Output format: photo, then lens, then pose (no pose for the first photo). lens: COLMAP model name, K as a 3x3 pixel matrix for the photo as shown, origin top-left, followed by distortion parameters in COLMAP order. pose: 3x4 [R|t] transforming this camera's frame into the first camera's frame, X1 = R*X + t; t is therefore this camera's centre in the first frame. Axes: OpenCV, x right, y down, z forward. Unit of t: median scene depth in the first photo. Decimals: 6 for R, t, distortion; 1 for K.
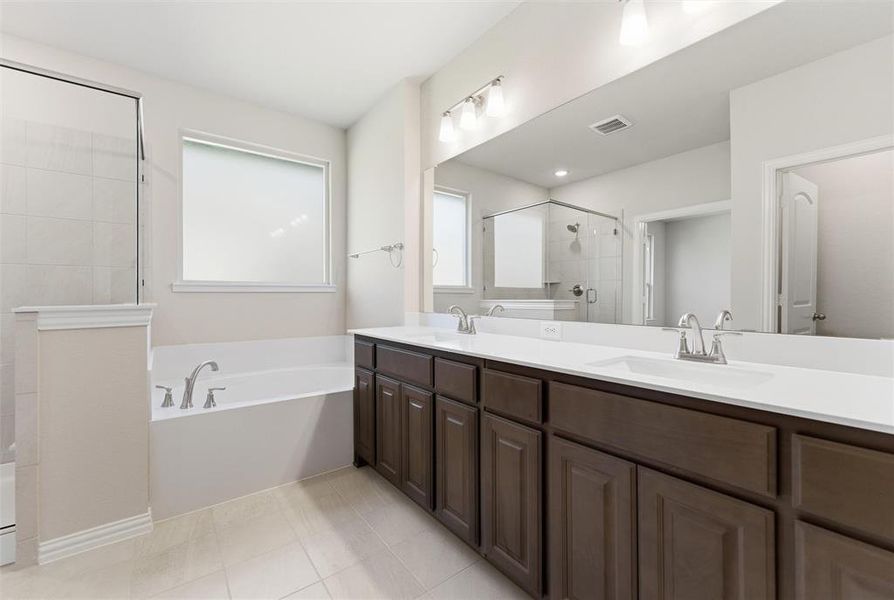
lens RADIAL K [[374.0, 0, 441.3], [0, 374.0, 297.4], [0, 0, 1]] dist [0.000531, 0.000005]
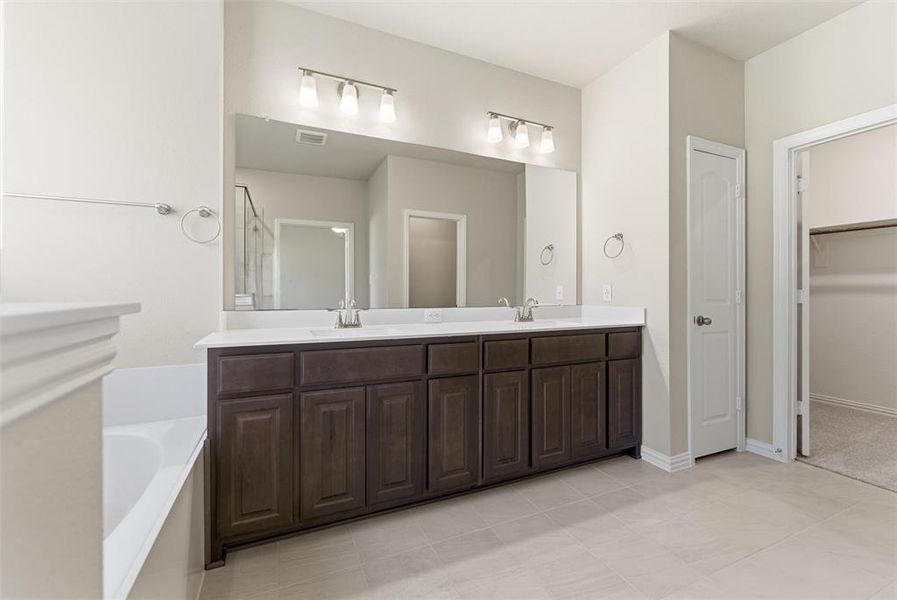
lens RADIAL K [[374.5, 0, 443.1], [0, 374.5, 297.5], [0, 0, 1]] dist [0.000327, 0.000001]
pose [[0.221946, -0.003098, 0.975054, -0.988280], [0.001428, 0.999995, 0.002852, 0.021340], [-0.975058, 0.000759, 0.221950, 0.682842]]
